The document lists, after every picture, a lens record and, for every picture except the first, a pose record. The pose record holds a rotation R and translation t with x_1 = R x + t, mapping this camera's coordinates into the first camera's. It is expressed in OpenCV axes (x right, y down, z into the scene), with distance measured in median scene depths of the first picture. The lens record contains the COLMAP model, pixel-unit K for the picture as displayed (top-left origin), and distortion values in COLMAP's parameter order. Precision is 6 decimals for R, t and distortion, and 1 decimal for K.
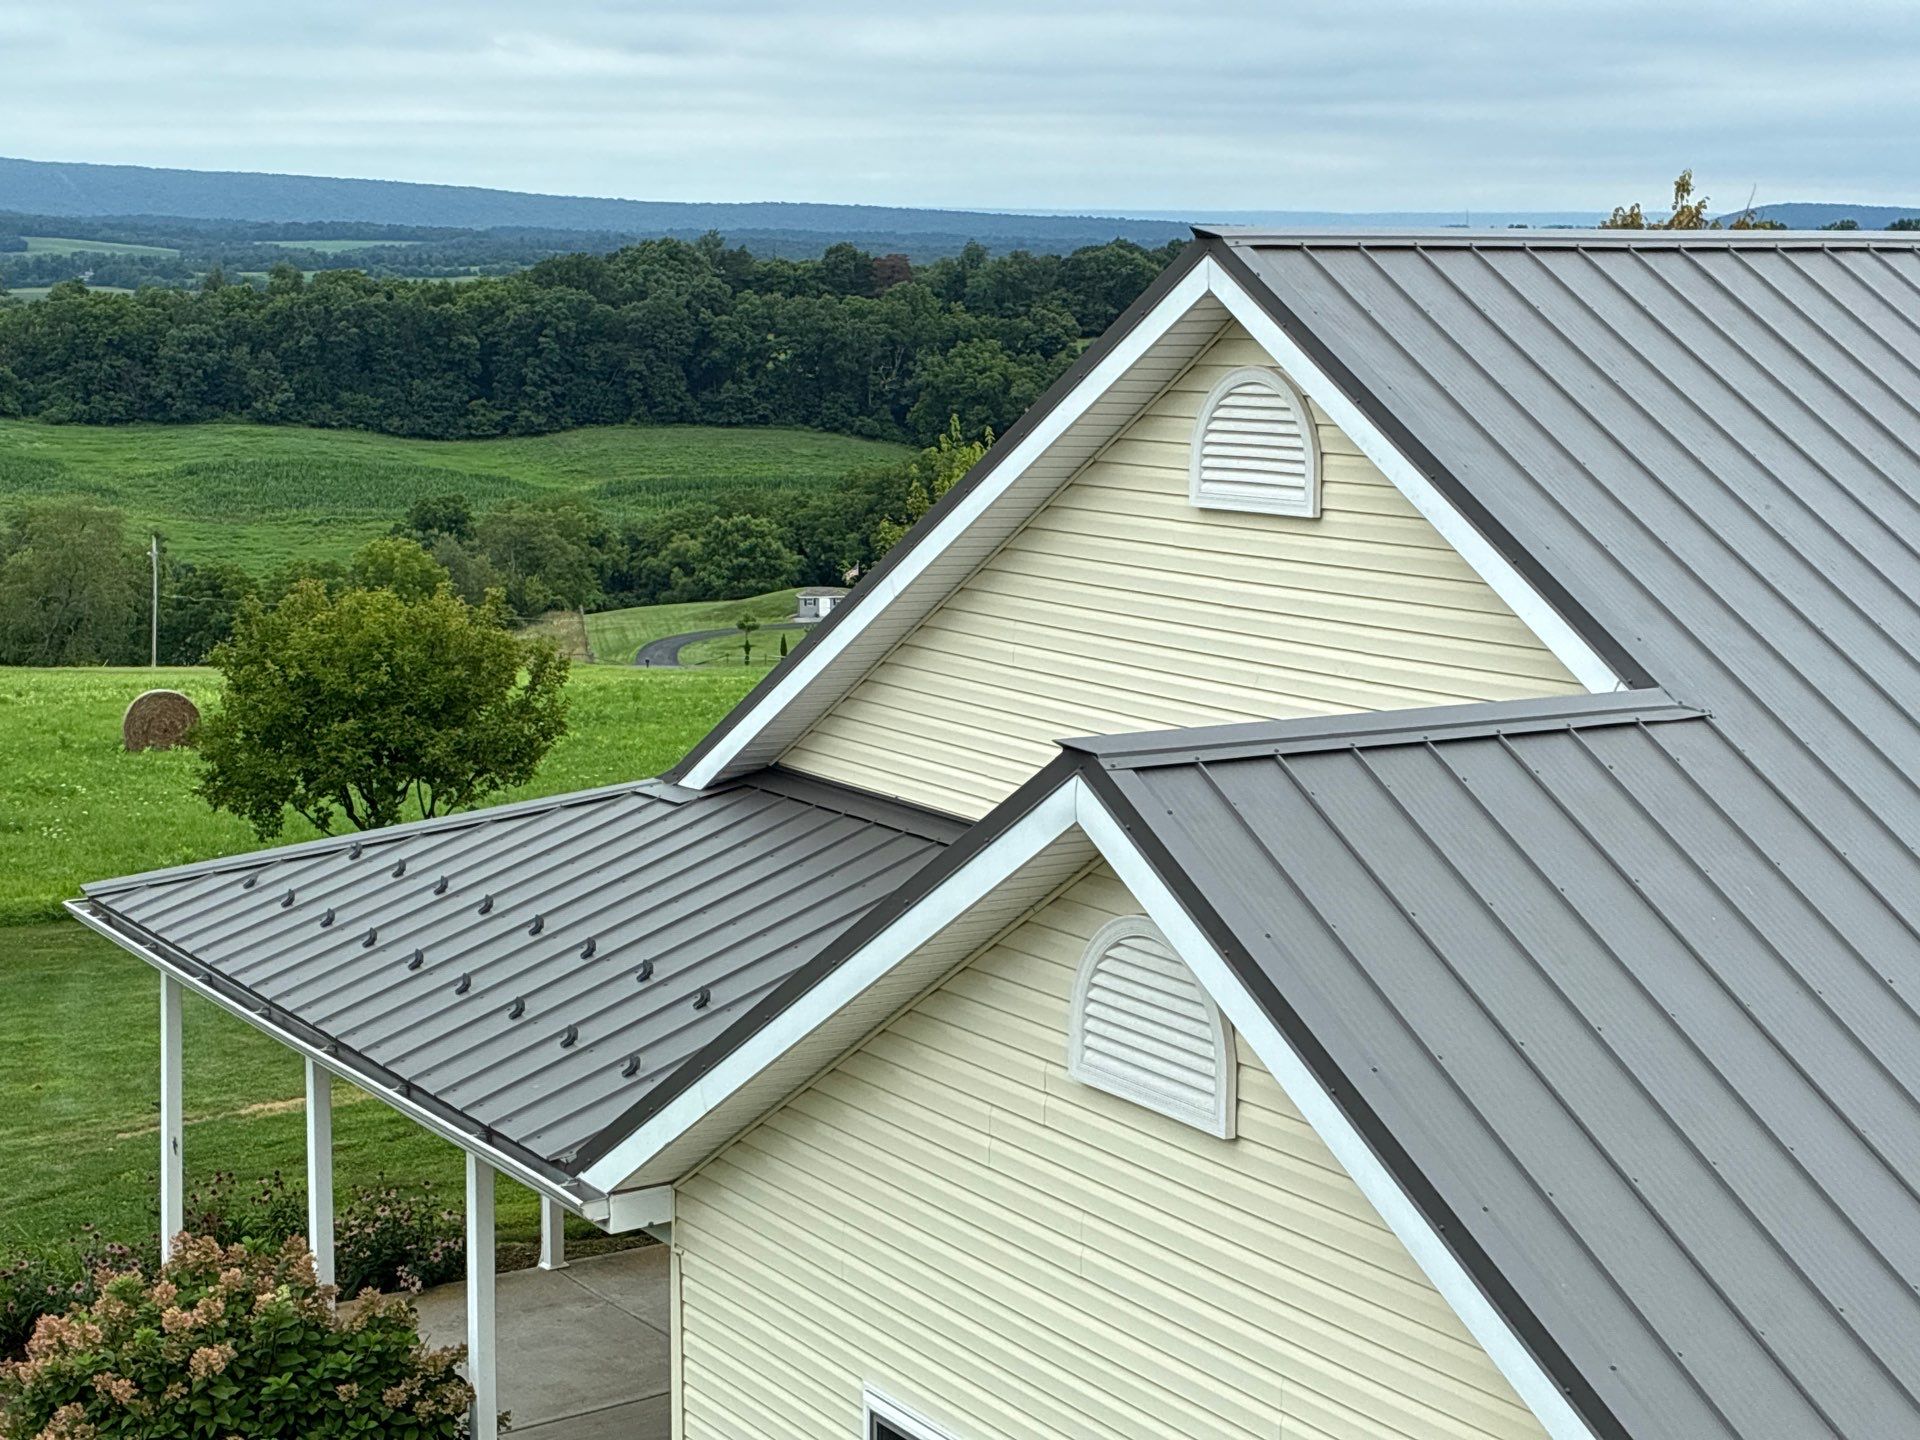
lens RADIAL K [[3043.8, 0, 960.7], [0, 3043.8, 622.2], [0, 0, 1]] dist [0.058912, -0.008144]
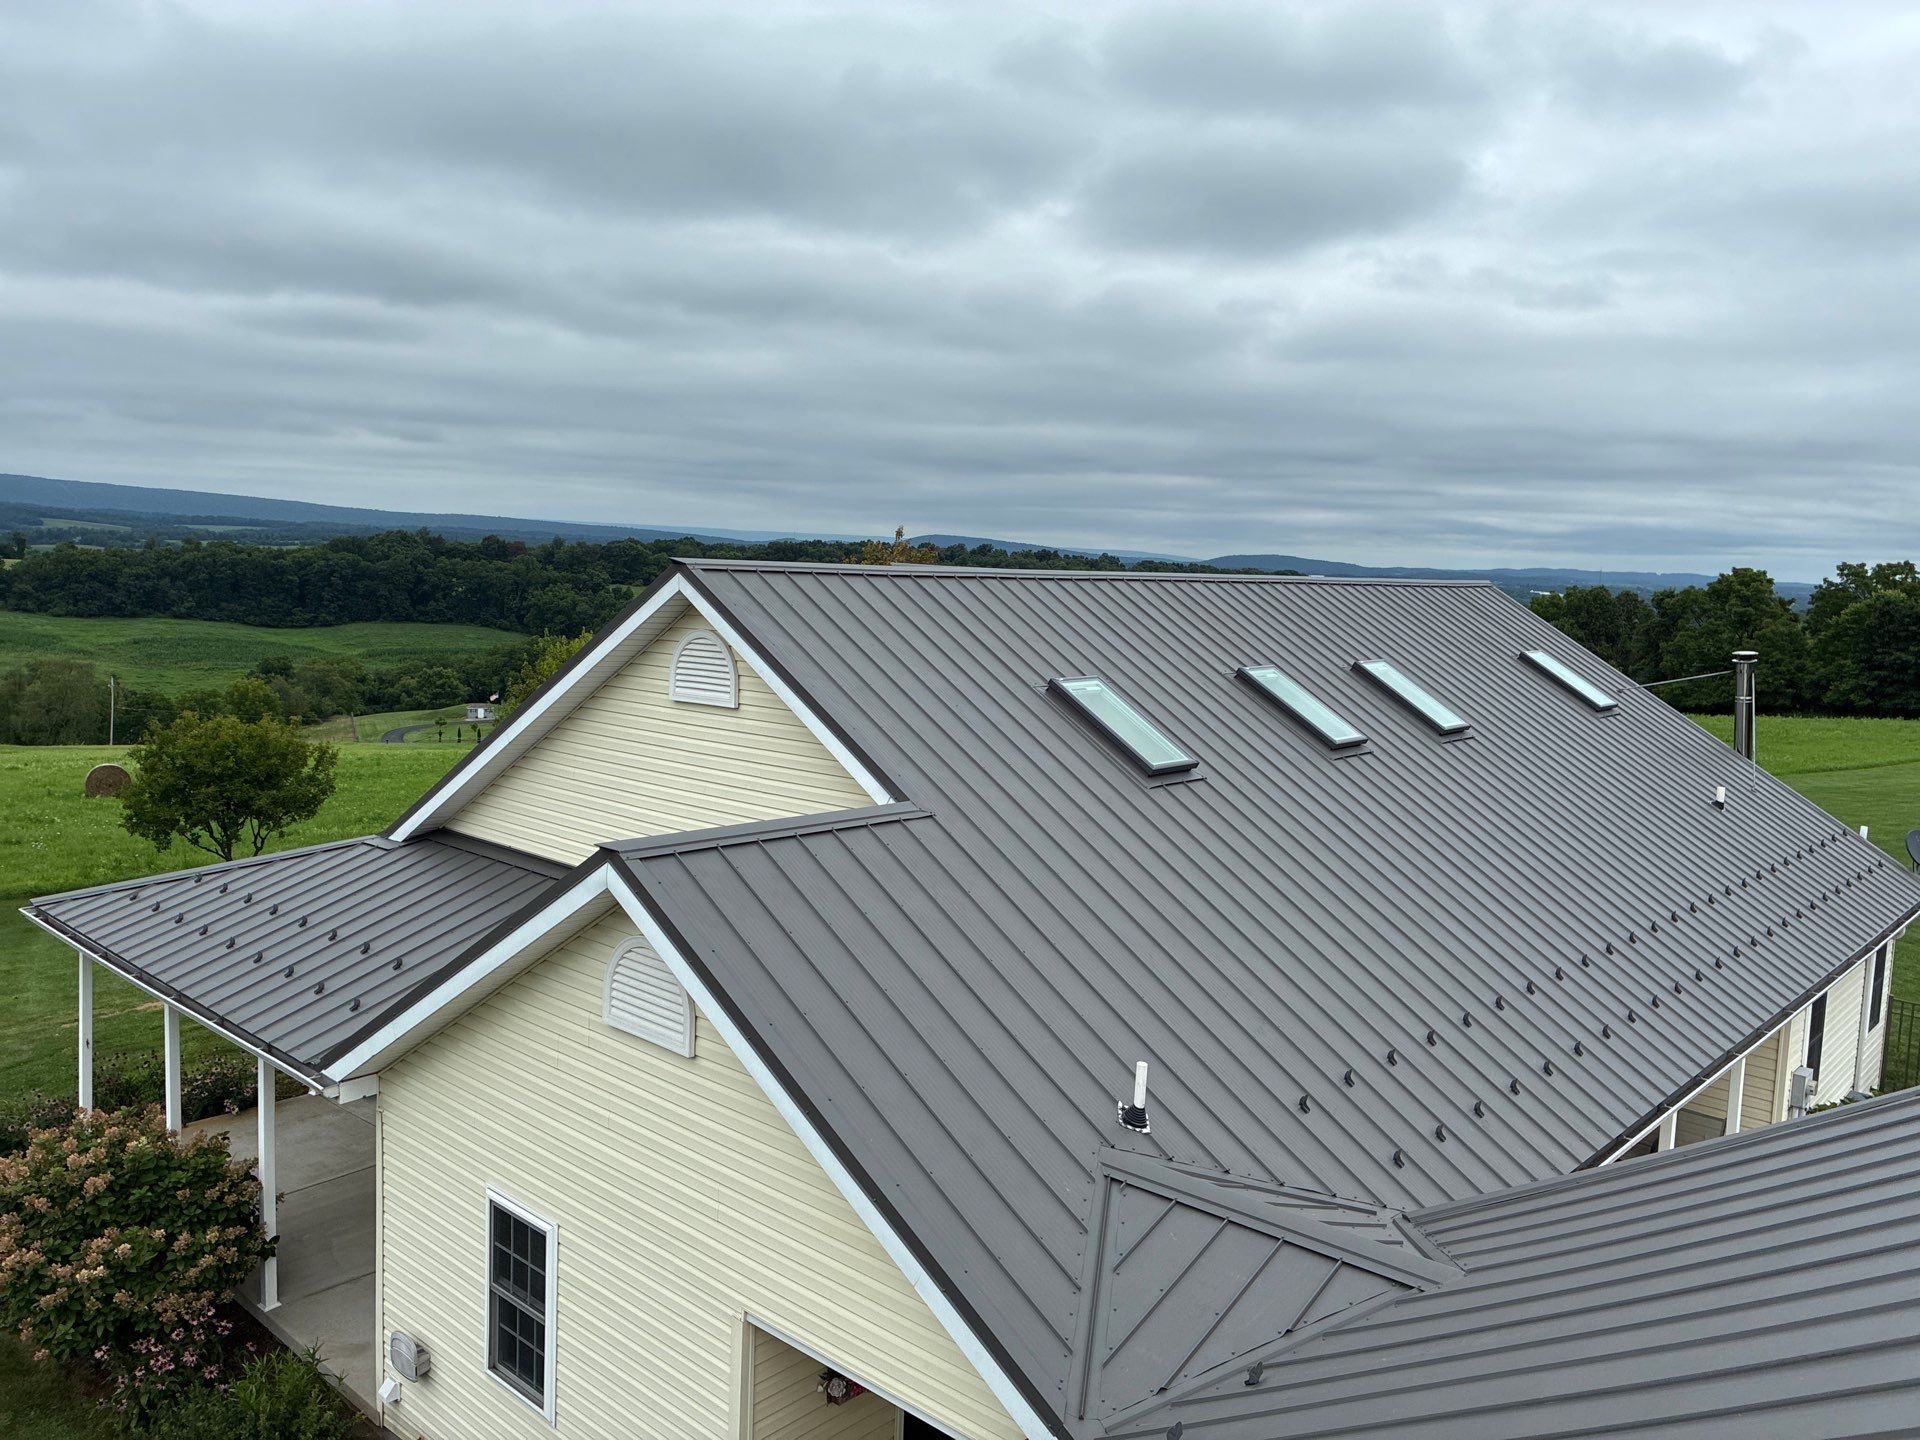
lens RADIAL K [[1407.2, 0, 960.4], [0, 1407.2, 675.5], [0, 0, 1]] dist [0.003005, -0.010147]
pose [[0.960190, 0.005930, 0.279285, 0.001262], [0.002404, 0.999562, -0.029490, -0.009857], [-0.279338, 0.028987, 0.959755, 0.033089]]
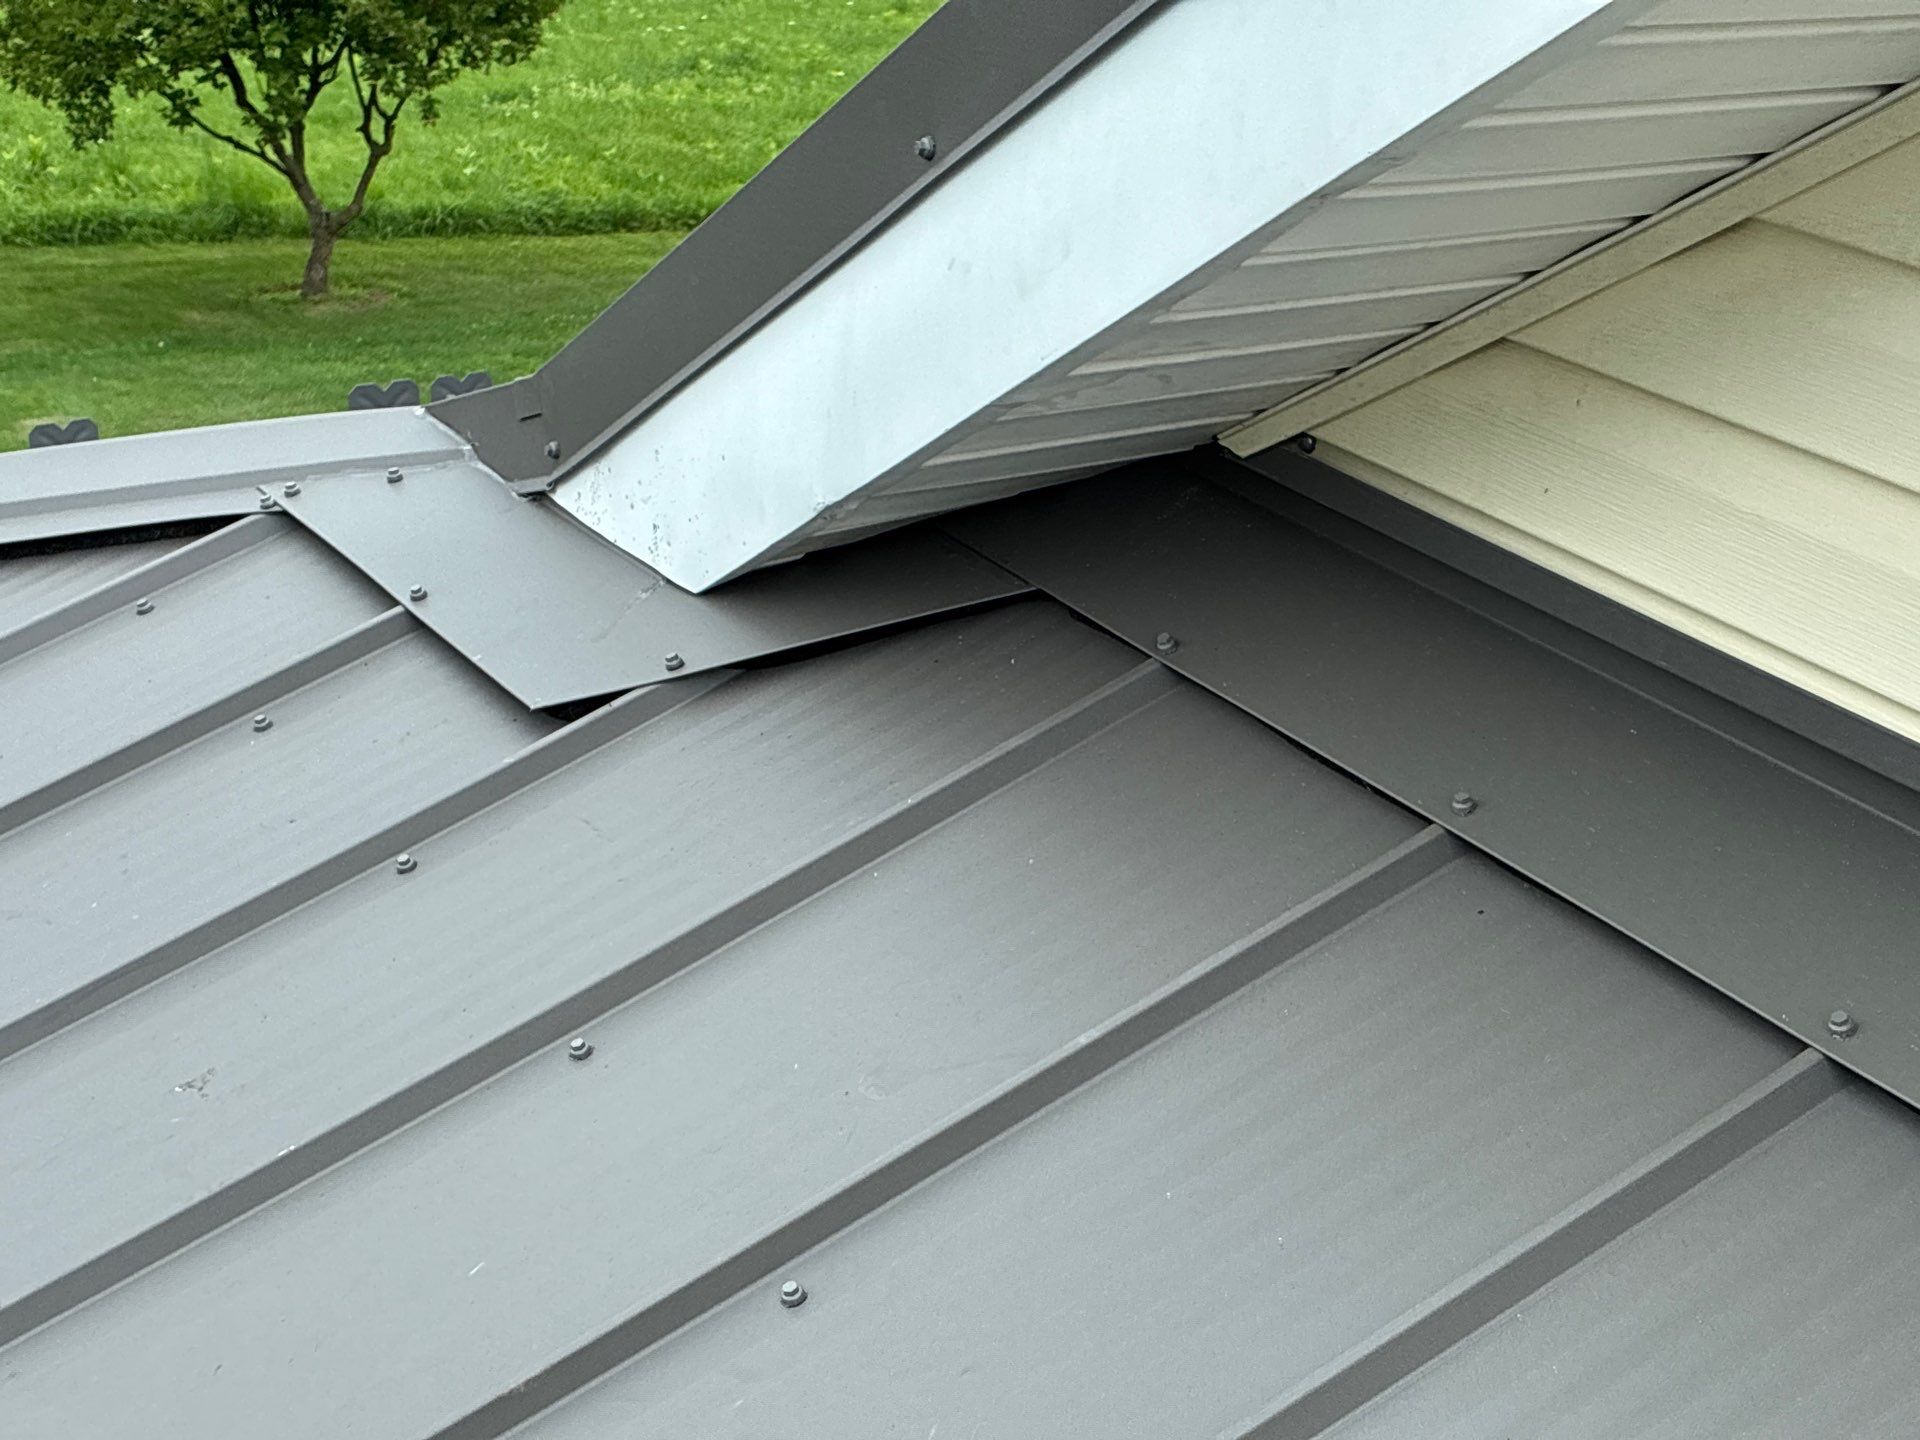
lens RADIAL K [[3043.8, 0, 960.7], [0, 3043.8, 622.2], [0, 0, 1]] dist [0.058912, -0.008144]
pose [[0.998703, 0.031047, -0.040358, -0.033278], [-0.020109, 0.968666, 0.247552, 0.011201], [0.046779, -0.246419, 0.968034, 0.418187]]
